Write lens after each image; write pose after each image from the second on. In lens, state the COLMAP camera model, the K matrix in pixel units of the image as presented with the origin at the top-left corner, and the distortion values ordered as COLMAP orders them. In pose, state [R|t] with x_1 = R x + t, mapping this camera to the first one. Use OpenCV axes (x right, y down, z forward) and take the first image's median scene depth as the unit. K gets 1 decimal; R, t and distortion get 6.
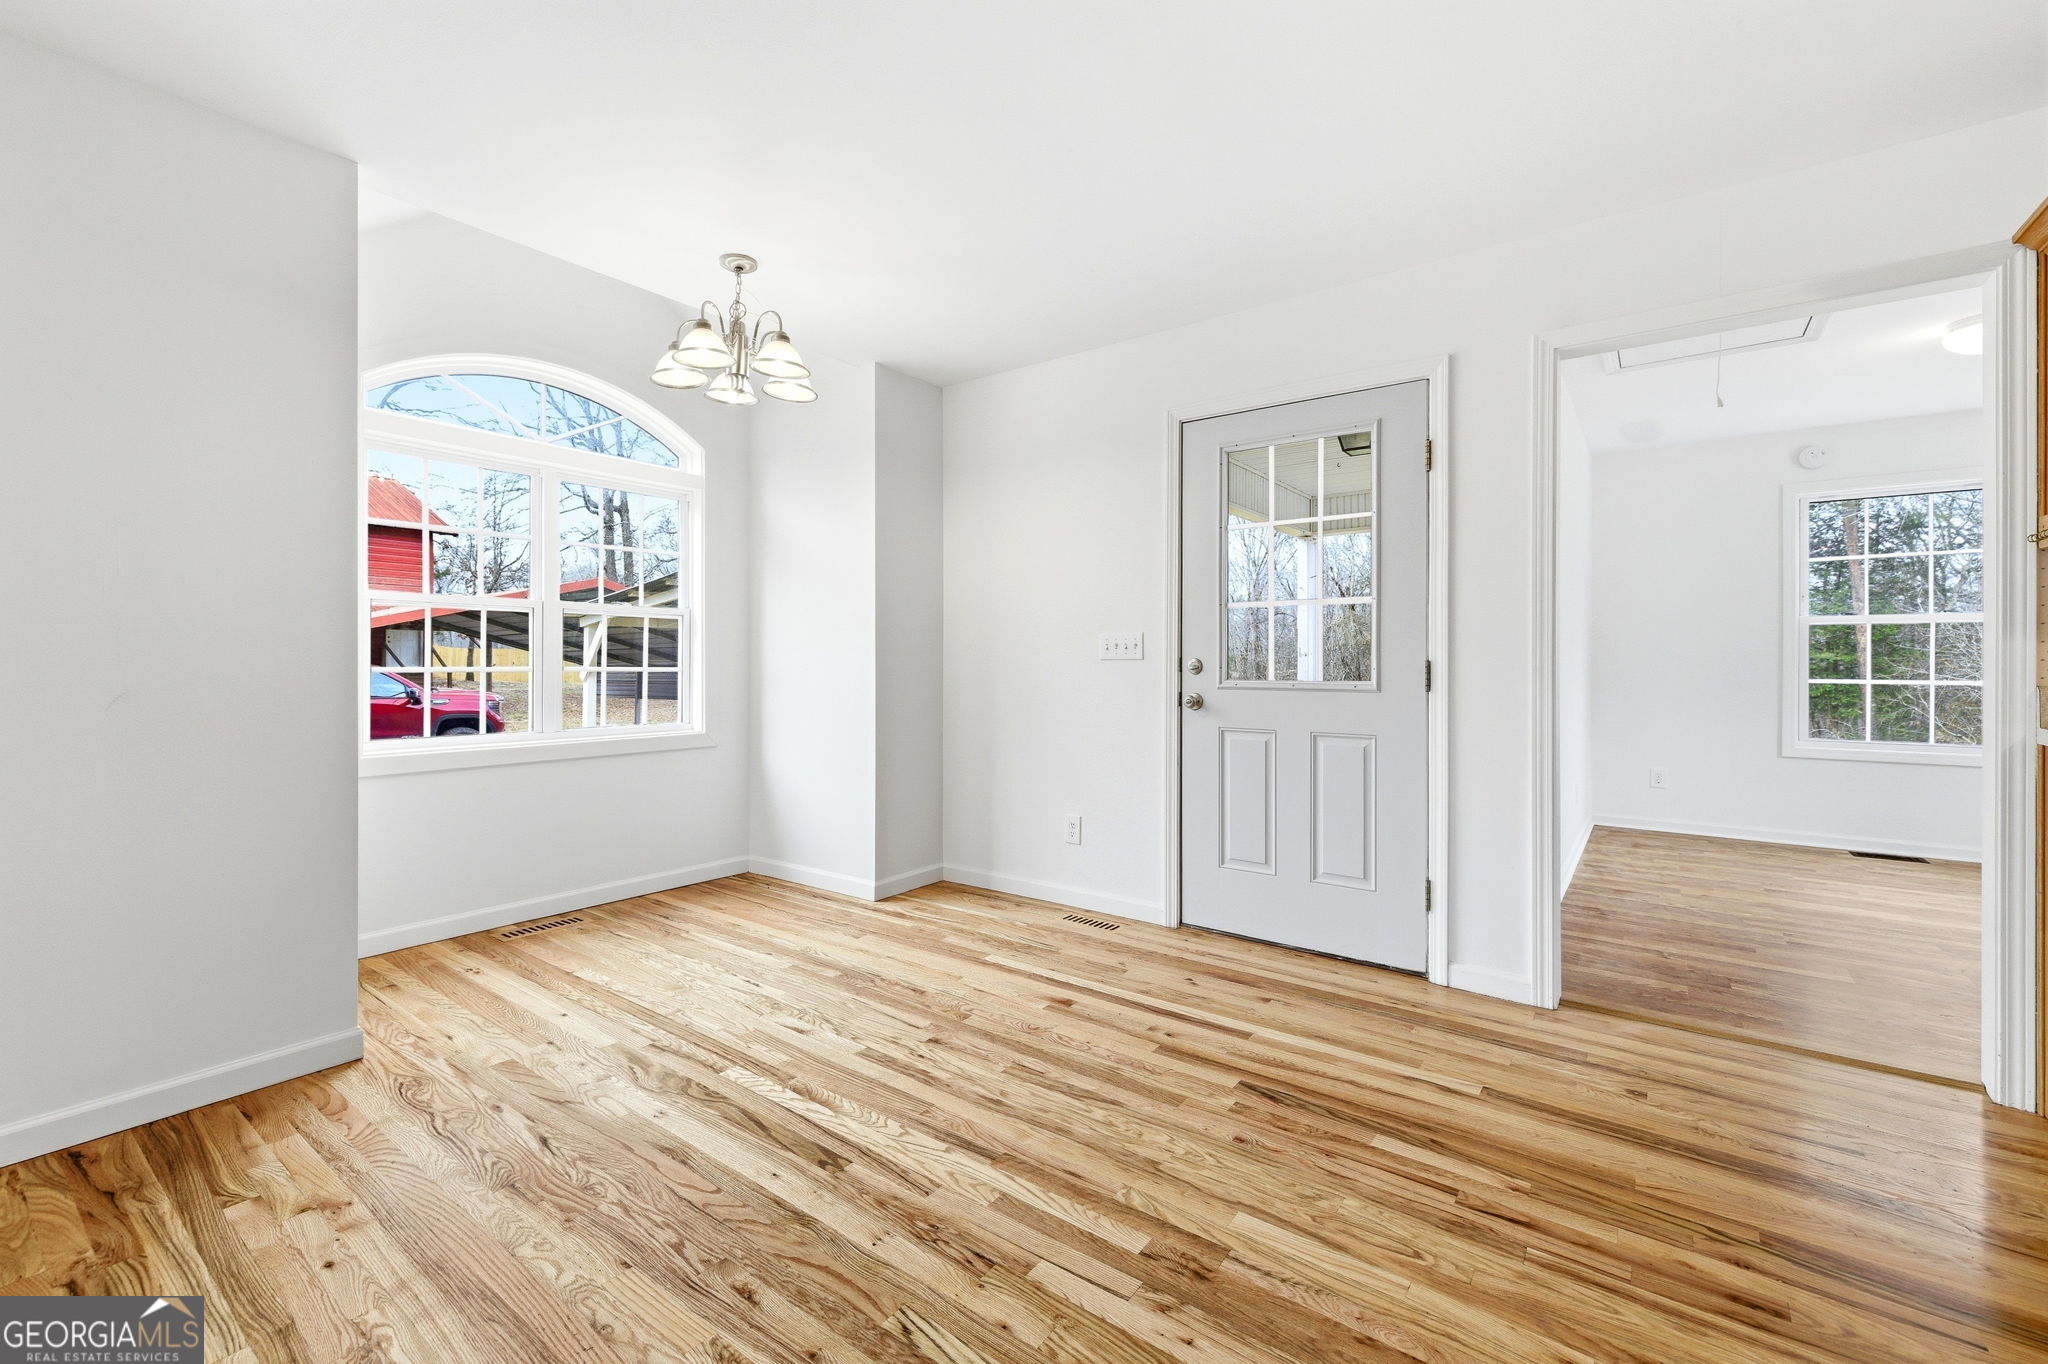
lens RADIAL K [[864.6, 0, 1024.4], [0, 864.6, 671.1], [0, 0, 1]] dist [0.001747, -0.000508]
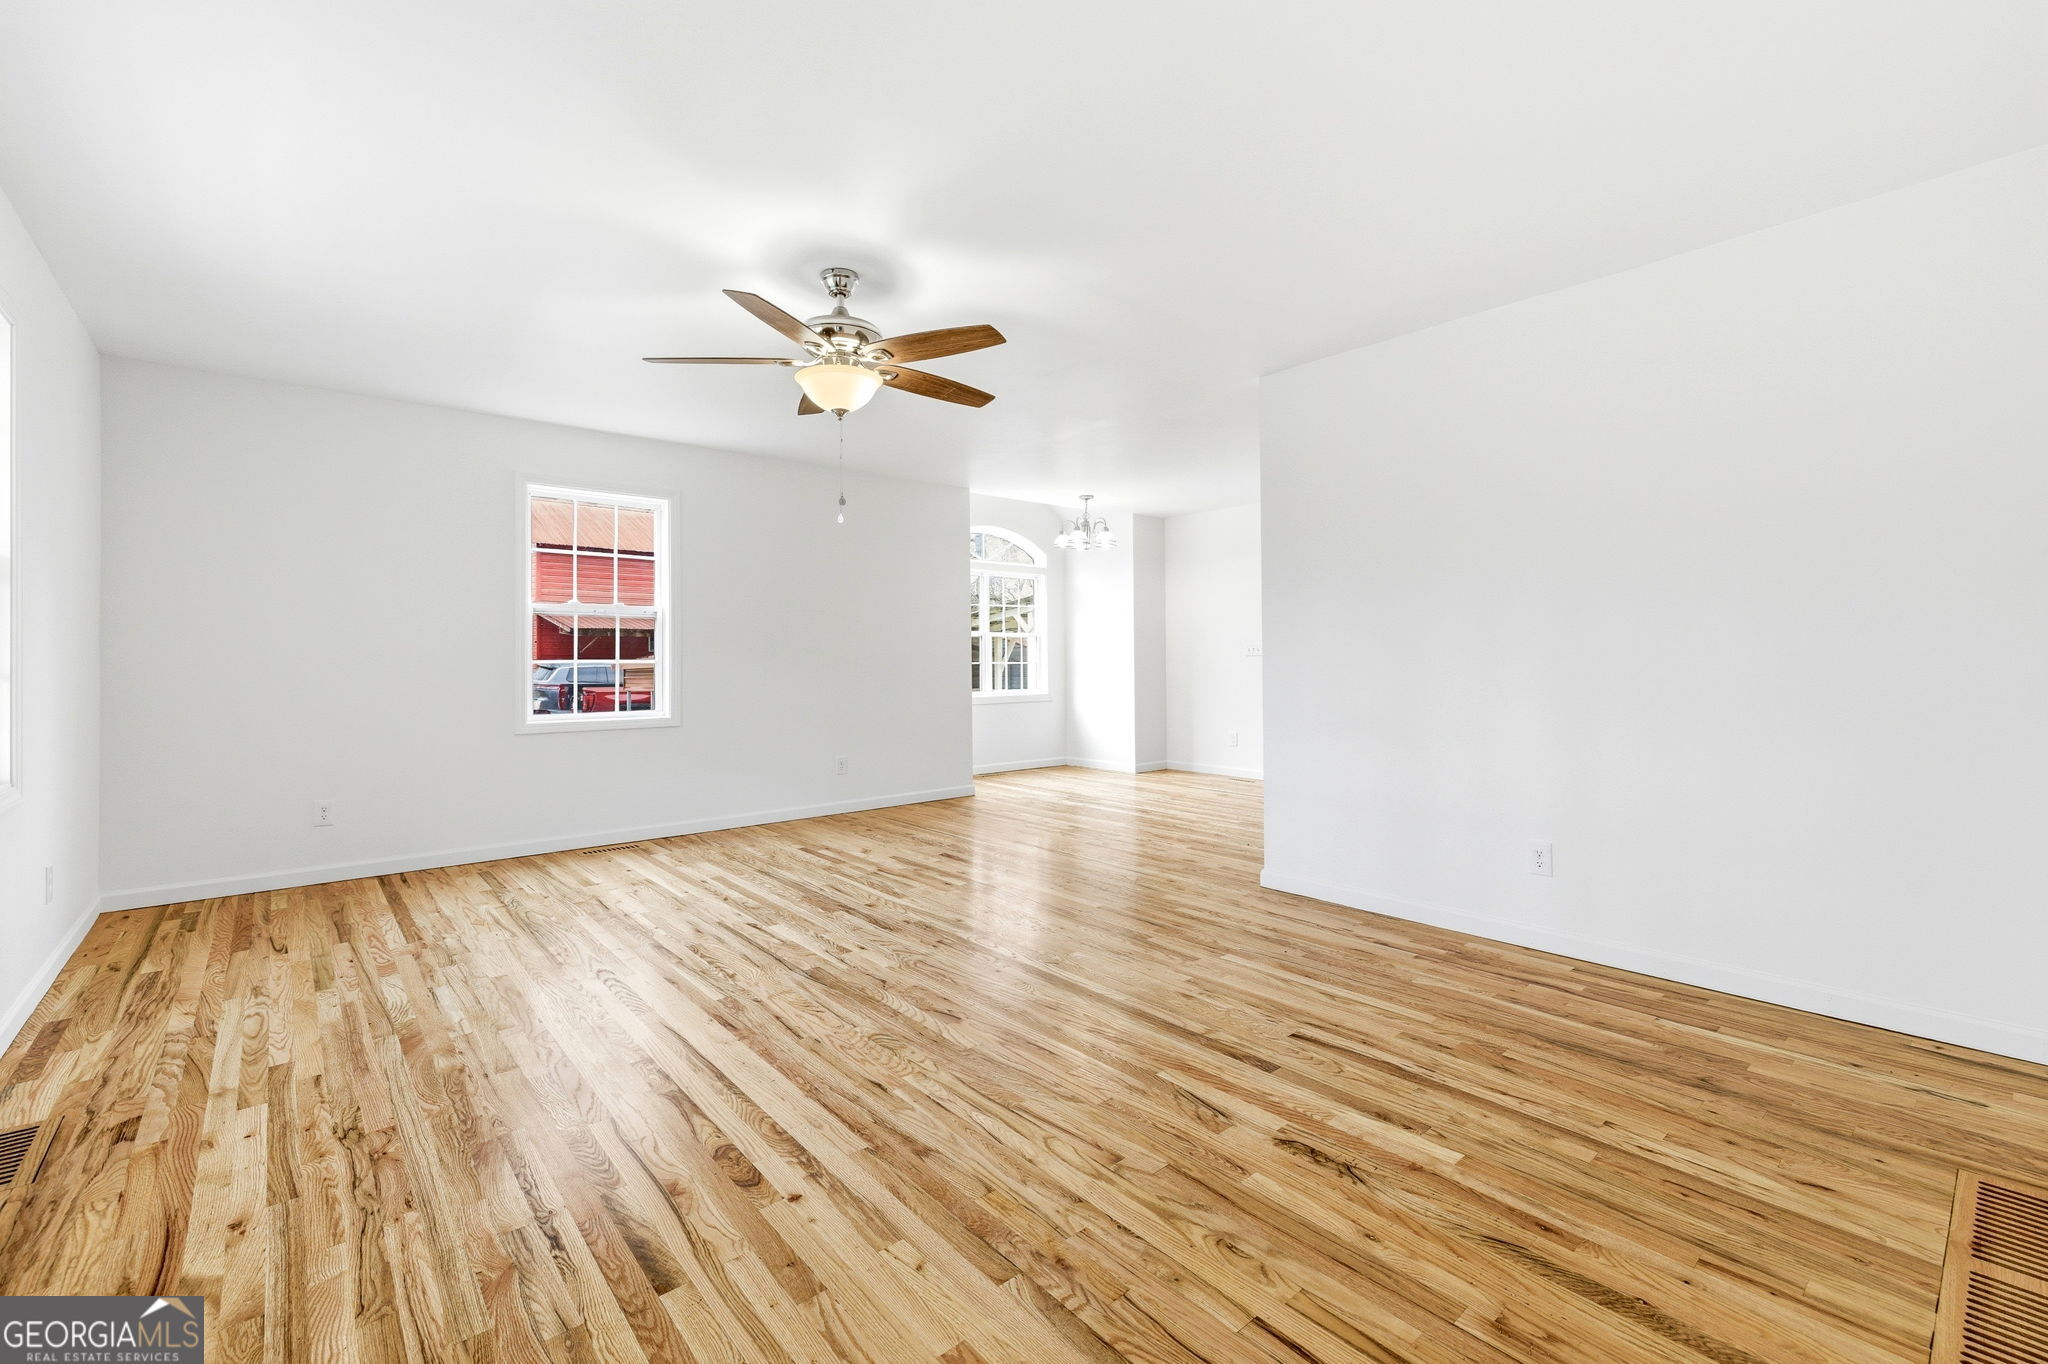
lens RADIAL K [[864.6, 0, 1014.0], [0, 864.6, 653.6], [0, 0, 1]] dist [0.001747, -0.000508]
pose [[0.974331, -0.016646, -0.224504, 0.011829], [0.014255, 0.999823, -0.012267, 0.002400], [0.224668, 0.008752, 0.974396, -1.062768]]
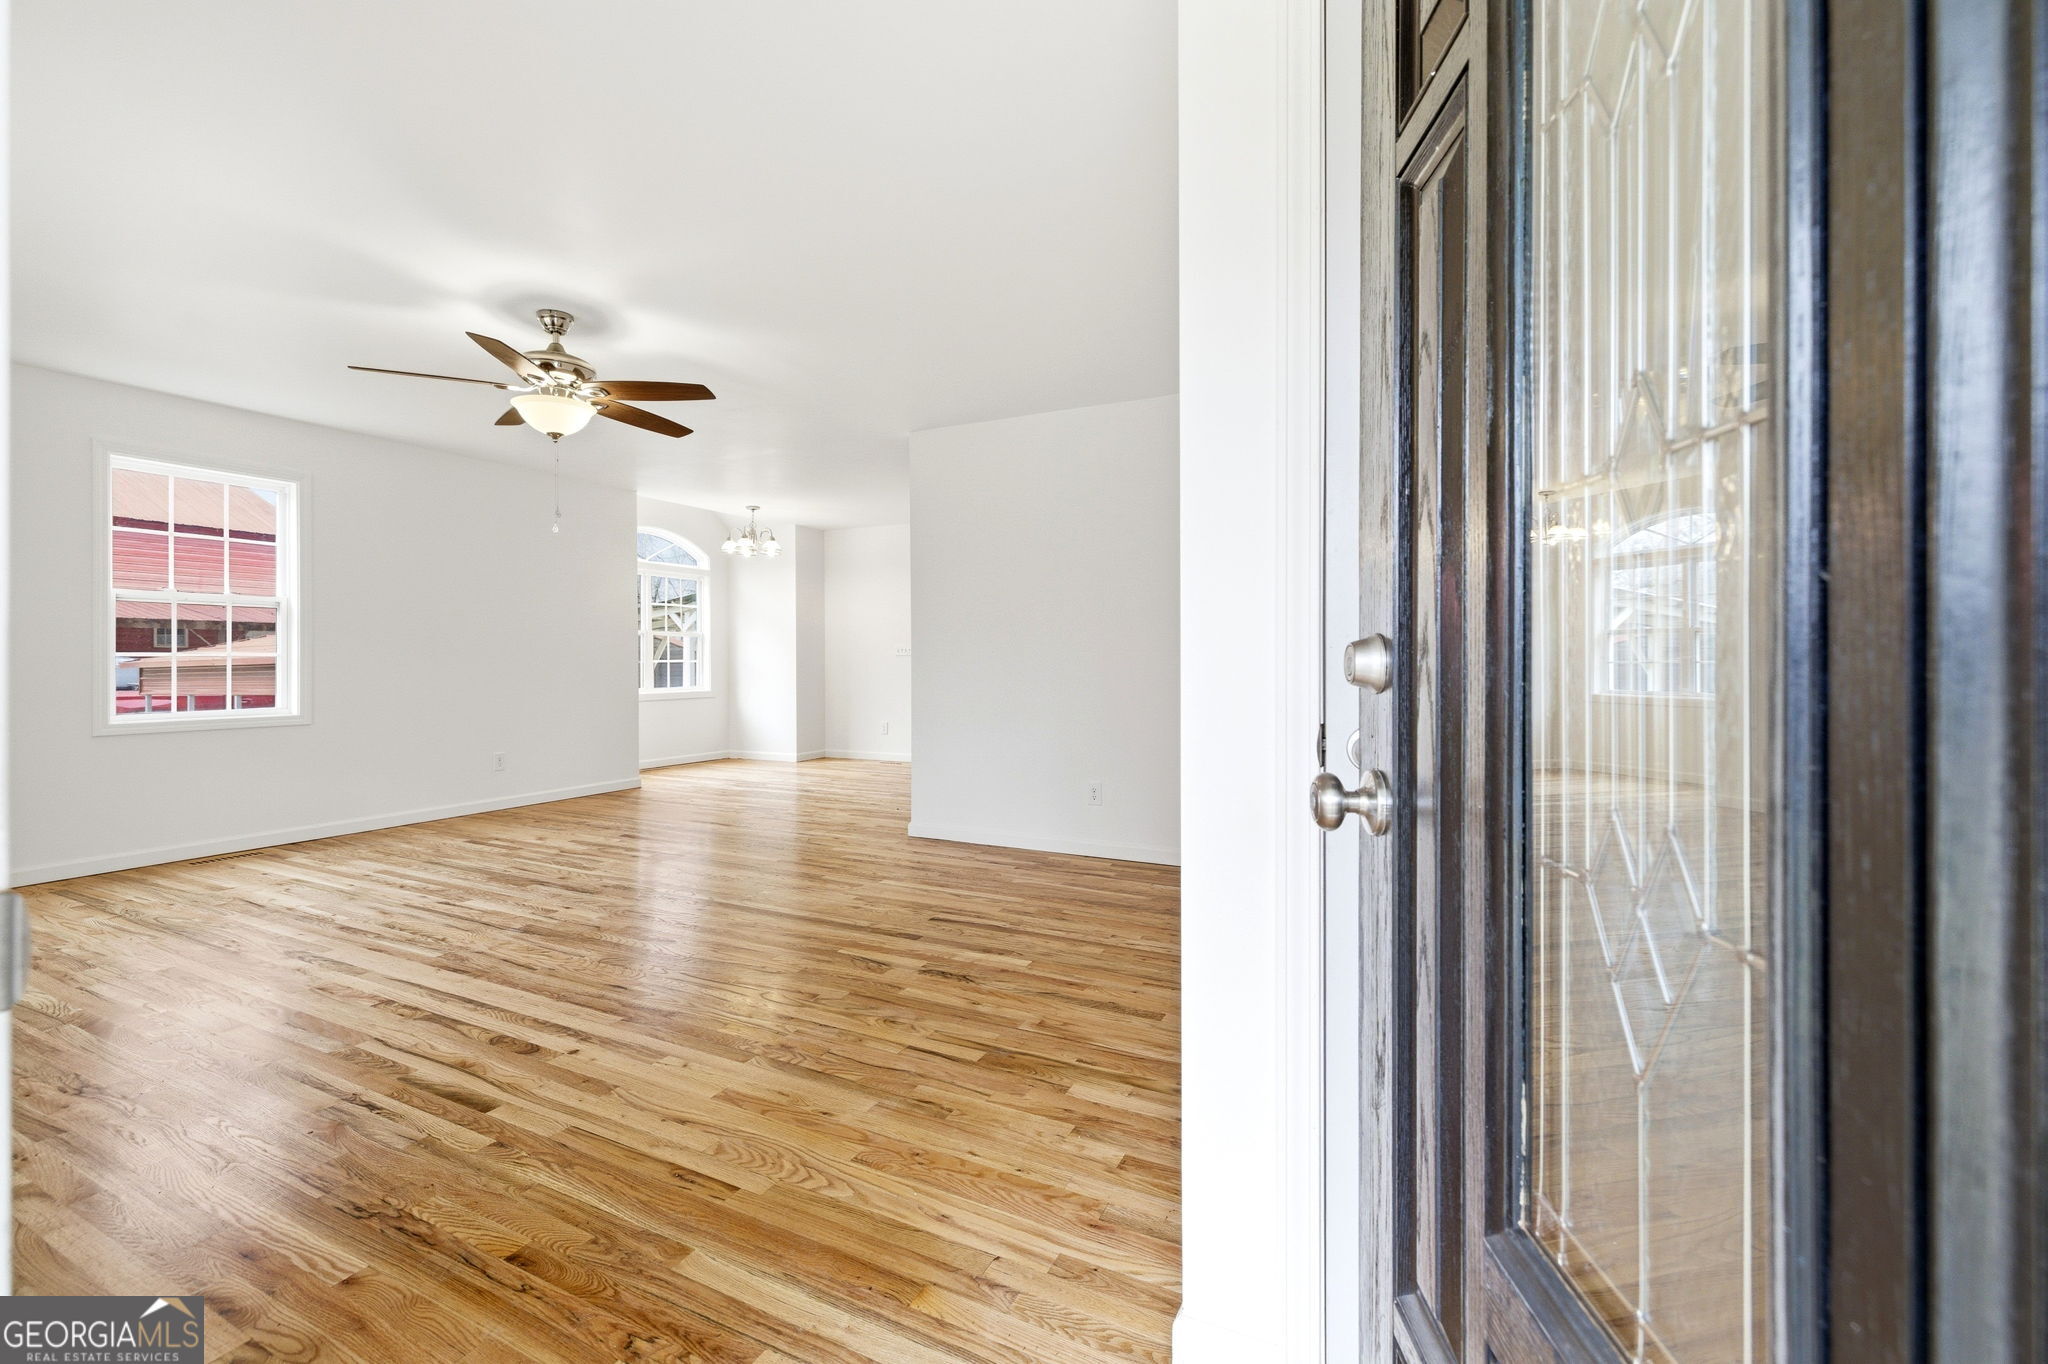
lens RADIAL K [[844.4, 0, 1022.6], [0, 844.4, 668.7], [0, 0, 1]] dist [-0.009214, -0.000308]
pose [[0.982182, -0.010889, 0.187617, -0.003960], [0.009474, 0.999920, 0.008436, 0.009502], [-0.187694, -0.006508, 0.982206, -1.266913]]
